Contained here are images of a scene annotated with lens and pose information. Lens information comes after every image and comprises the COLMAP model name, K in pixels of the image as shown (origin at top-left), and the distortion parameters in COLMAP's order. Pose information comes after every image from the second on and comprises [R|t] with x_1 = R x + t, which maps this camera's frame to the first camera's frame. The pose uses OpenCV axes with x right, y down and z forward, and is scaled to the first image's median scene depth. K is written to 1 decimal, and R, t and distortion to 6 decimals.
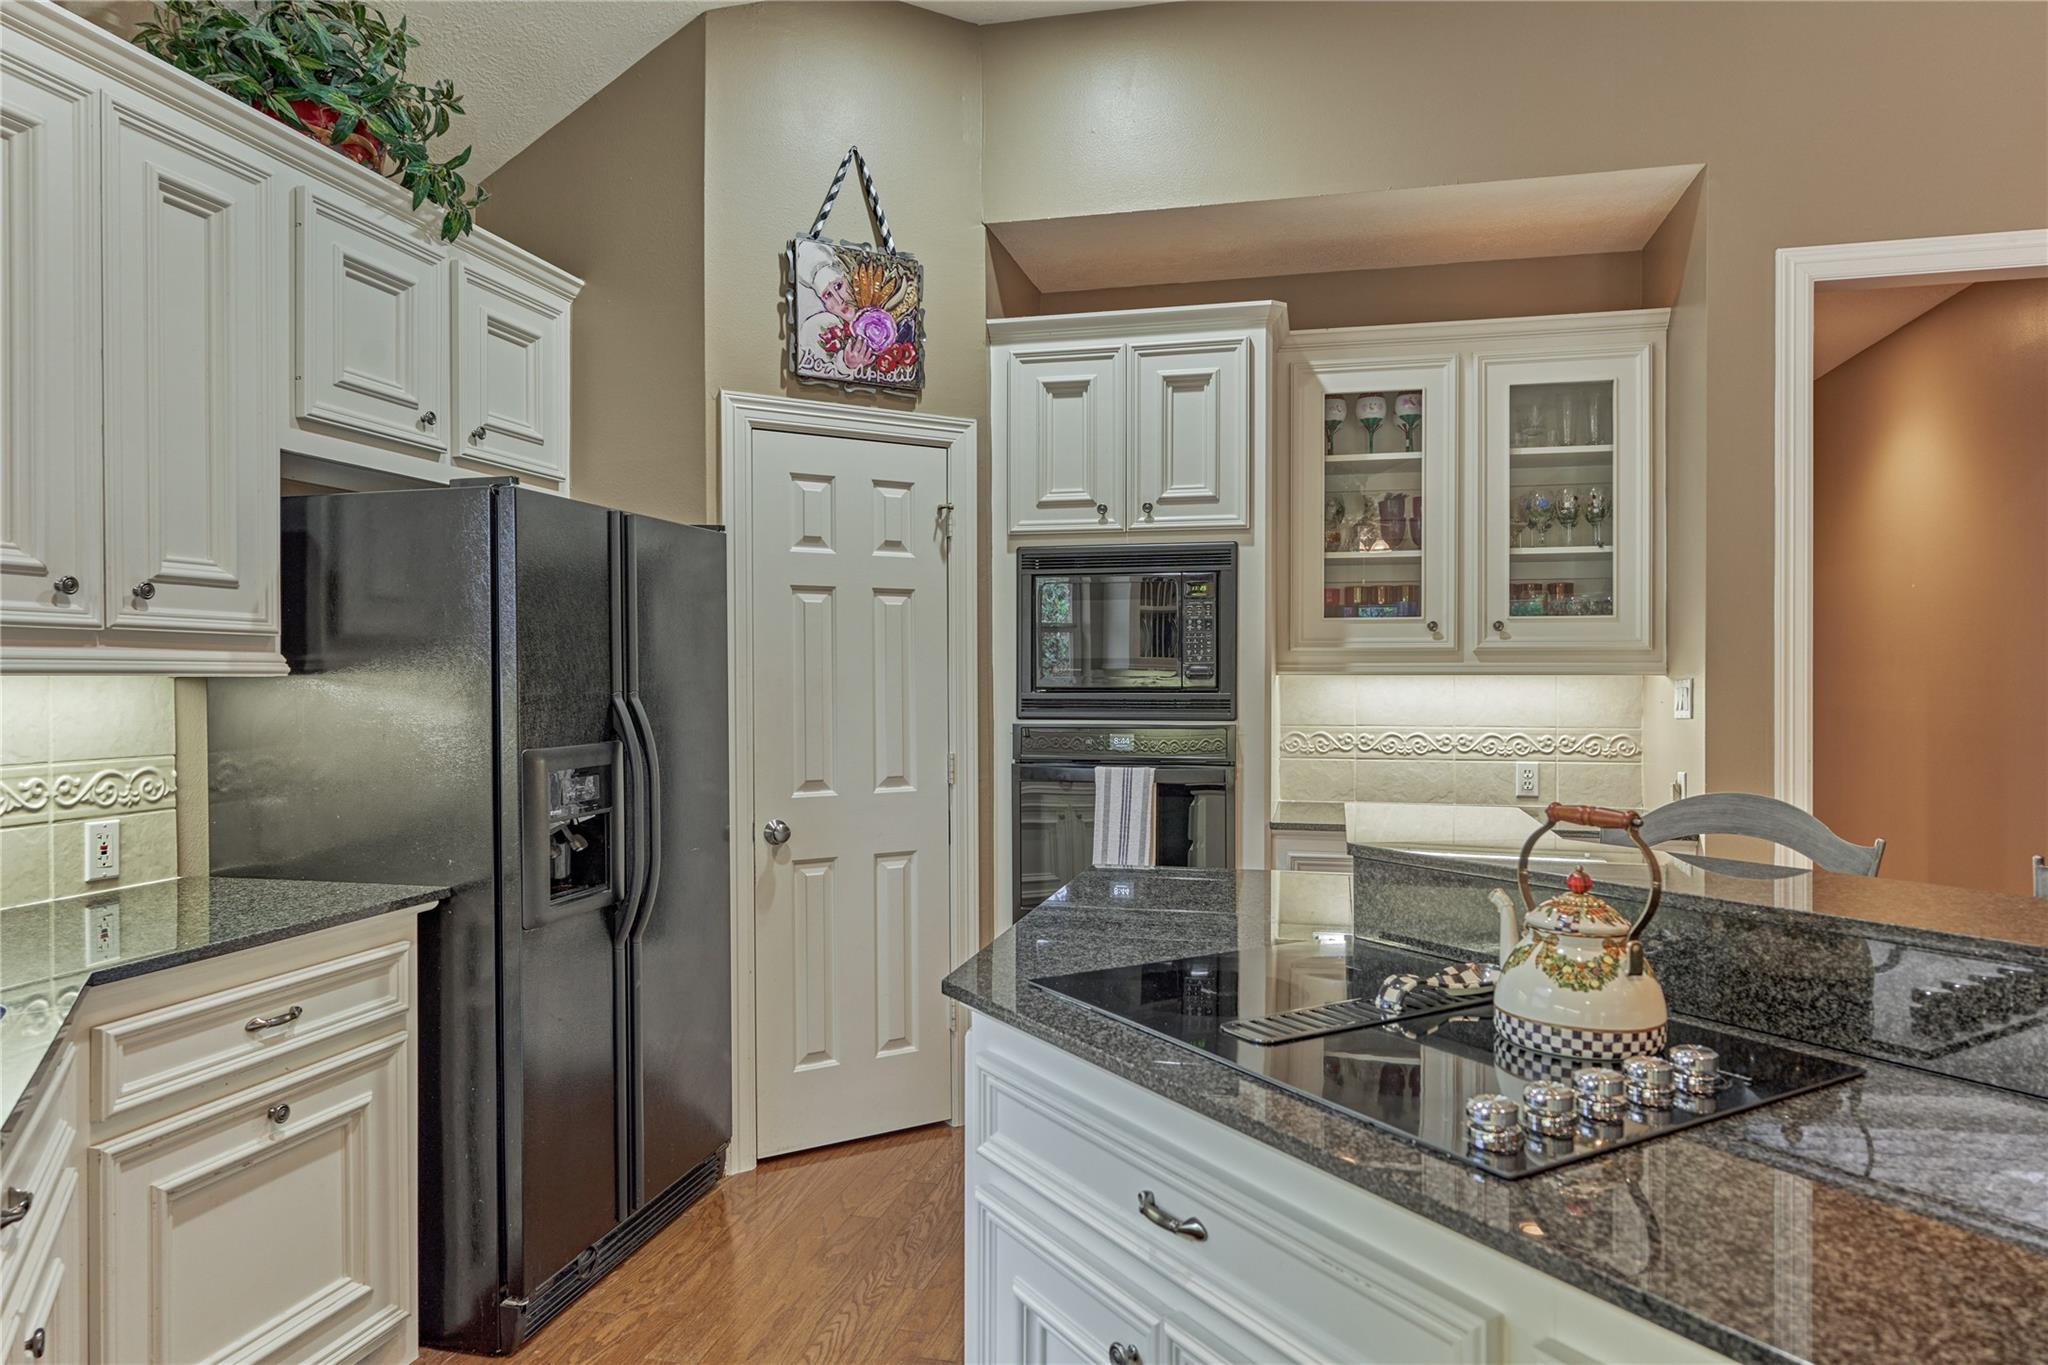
lens RADIAL K [[1263.6, 0, 1027.8], [0, 1263.6, 680.3], [0, 0, 1]] dist [-0.000184, 0.000899]
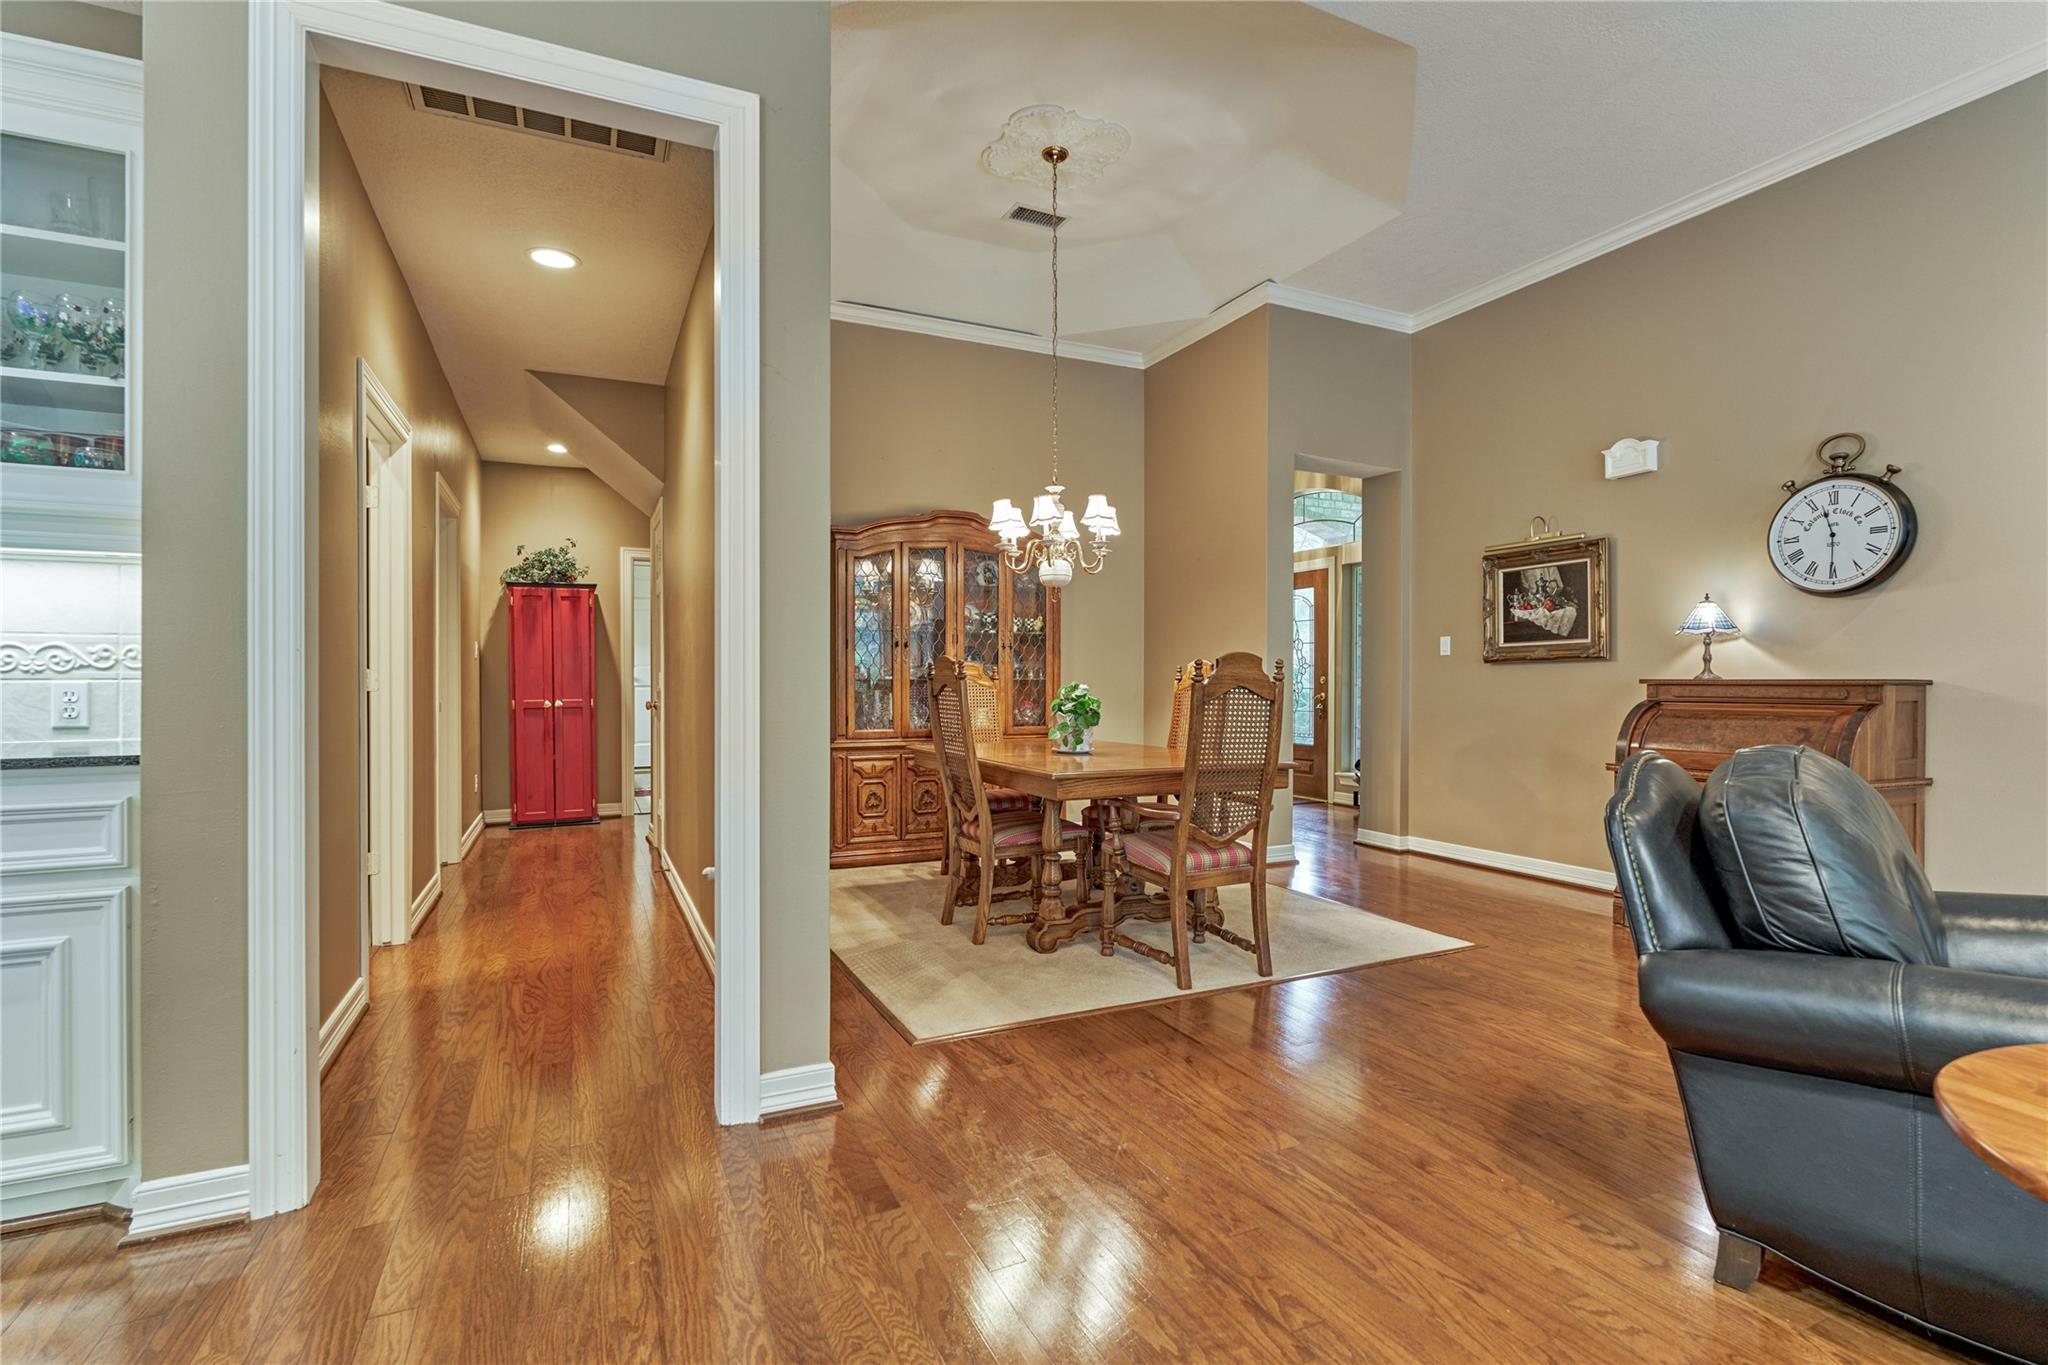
lens RADIAL K [[965.5, 0, 1029.1], [0, 965.5, 685.4], [0, 0, 1]] dist [-0.000997, -0.000329]
pose [[0.779740, -0.002651, 0.626098, 0.553210], [0.002891, 0.999996, 0.000634, 0.078362], [-0.626097, 0.001316, 0.779744, 0.228697]]
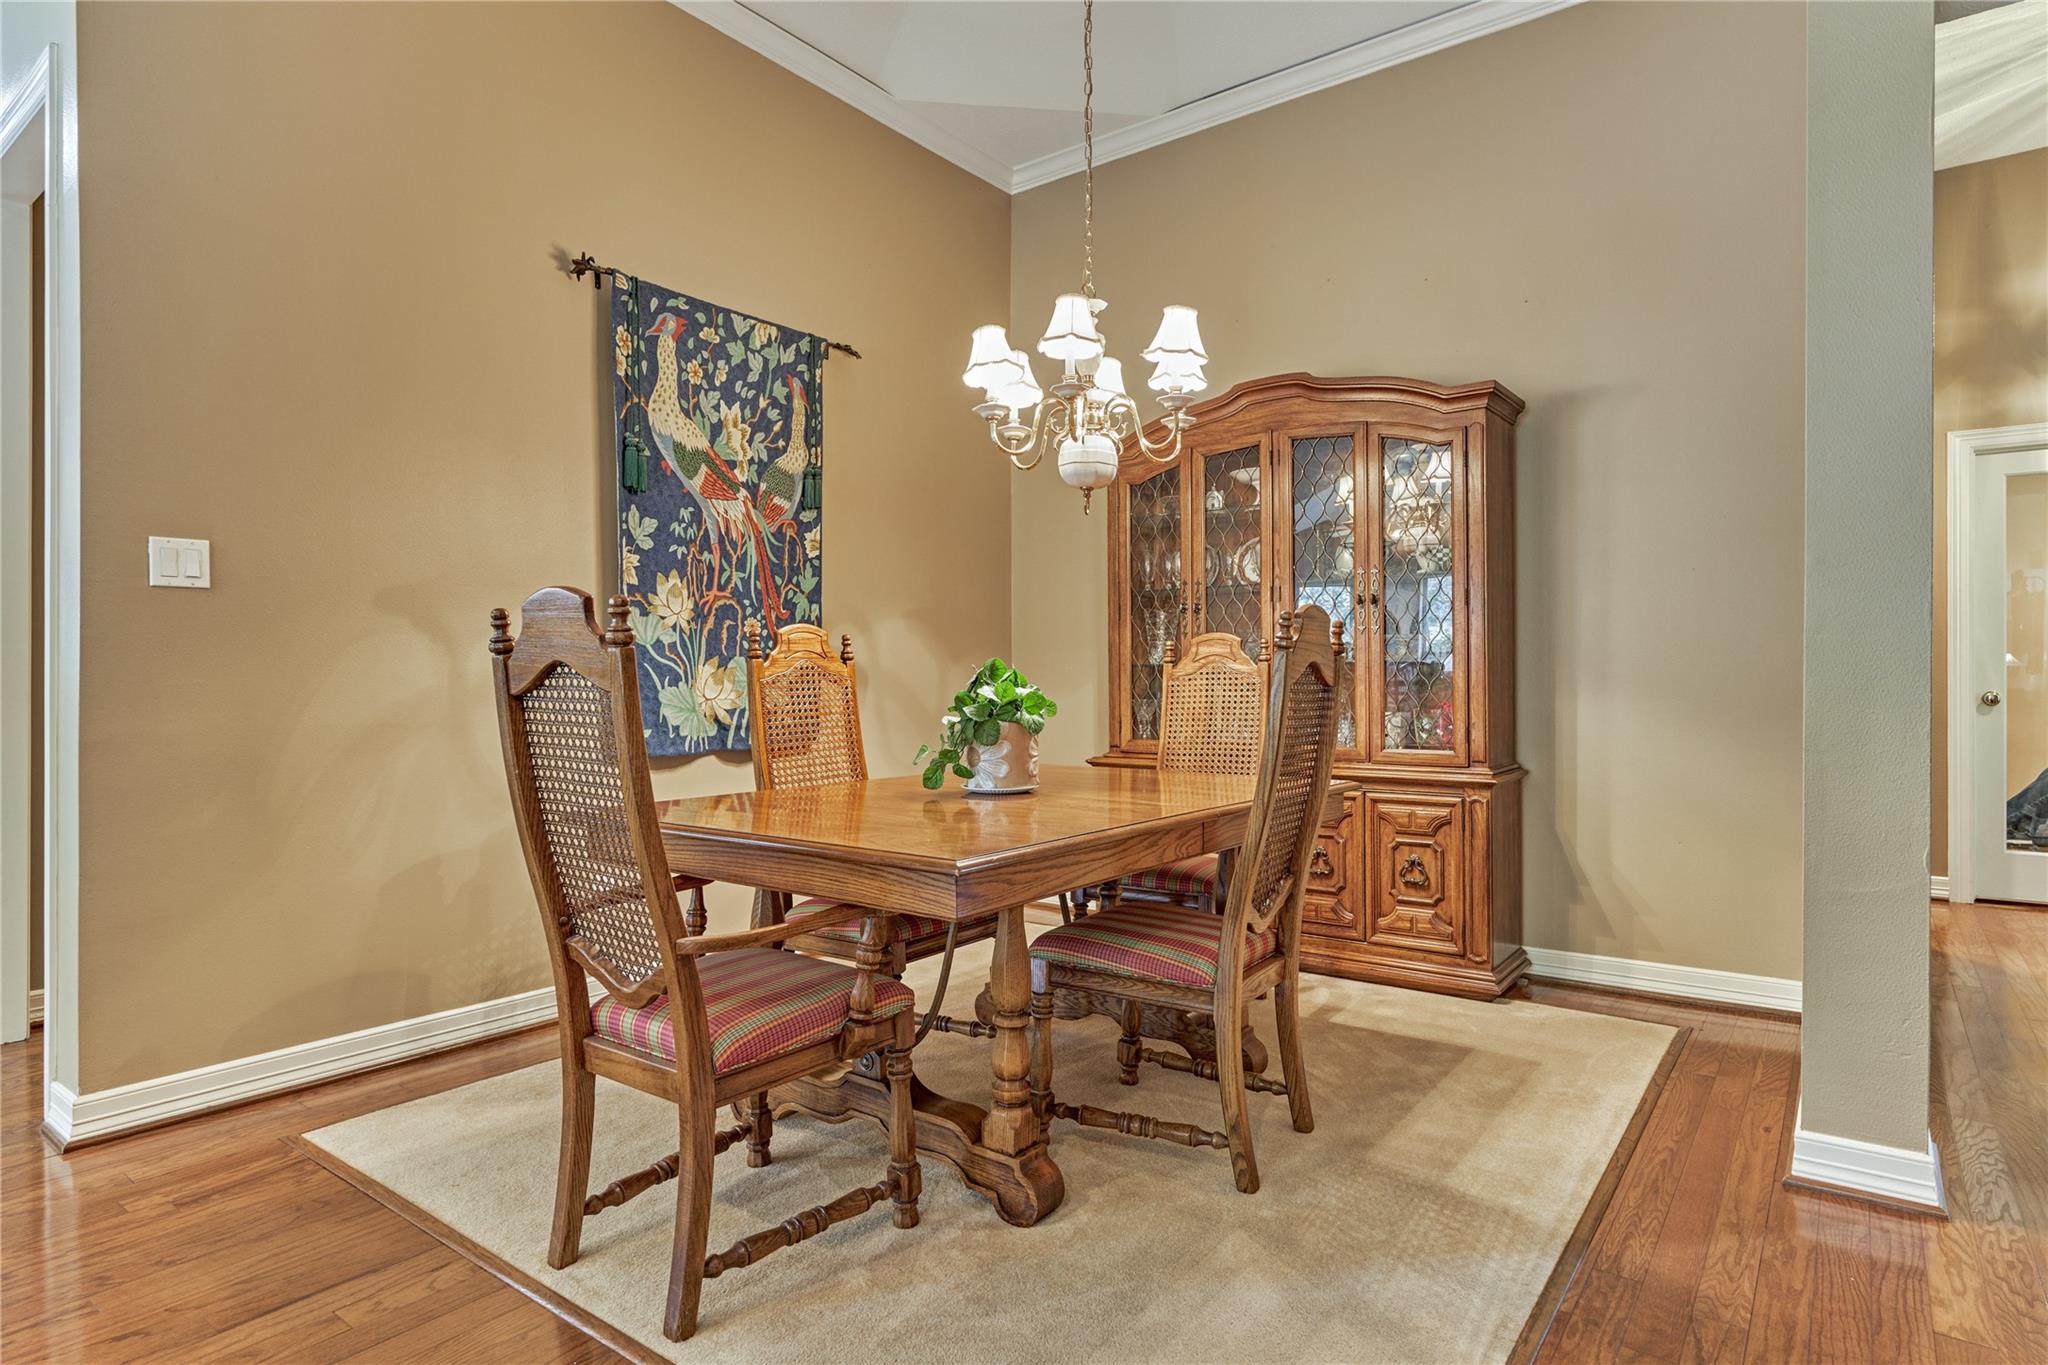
lens RADIAL K [[1102.3, 0, 1027.9], [0, 1102.3, 679.7], [0, 0, 1]] dist [-0.001065, 0.000451]
pose [[0.917478, -0.002263, -0.397780, 1.677773], [0.000892, 0.999993, -0.003631, 0.090184], [0.397786, 0.002977, 0.917474, 0.457865]]
